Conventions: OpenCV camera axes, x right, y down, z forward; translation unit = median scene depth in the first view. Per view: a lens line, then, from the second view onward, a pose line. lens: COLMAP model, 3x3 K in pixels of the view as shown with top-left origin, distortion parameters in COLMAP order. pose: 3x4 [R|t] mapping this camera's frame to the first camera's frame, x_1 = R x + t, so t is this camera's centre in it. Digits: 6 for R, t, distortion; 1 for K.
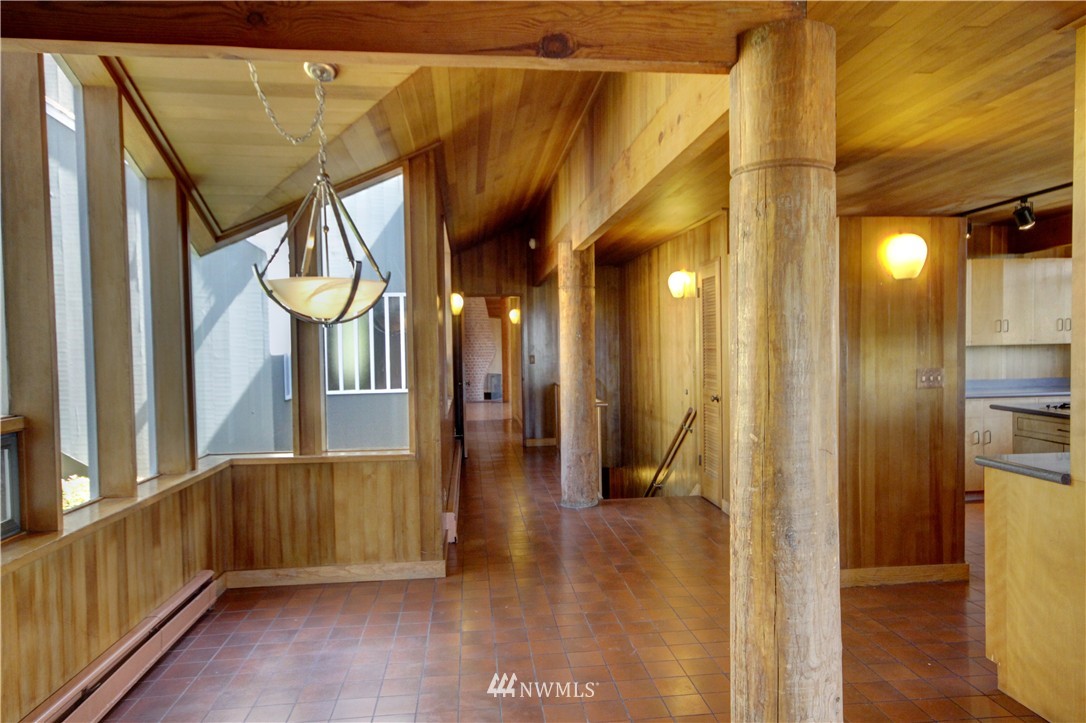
lens RADIAL K [[722.9, 0, 549.0], [0, 722.9, 365.2], [0, 0, 1]] dist [0.022083, 0.001053]
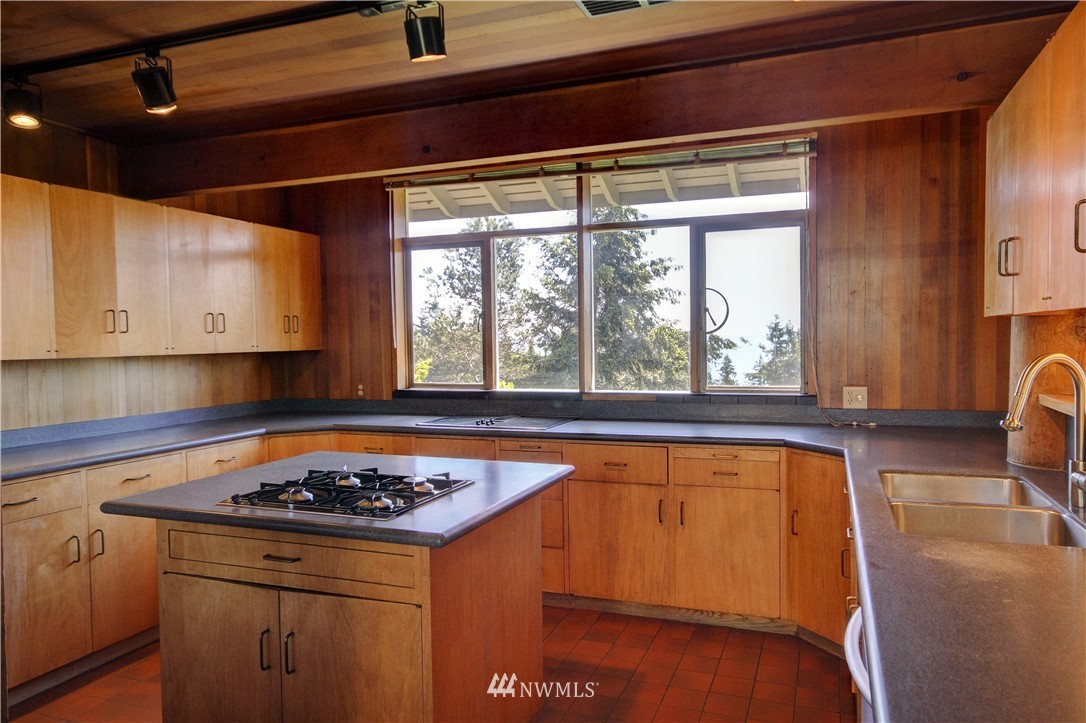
lens RADIAL K [[722.9, 0, 551.1], [0, 722.9, 363.9], [0, 0, 1]] dist [0.022083, 0.001053]
pose [[0.449323, -0.023447, 0.893062, 0.287313], [0.035221, 0.999343, 0.008516, -0.016007], [-0.892675, 0.027628, 0.449854, 0.477258]]
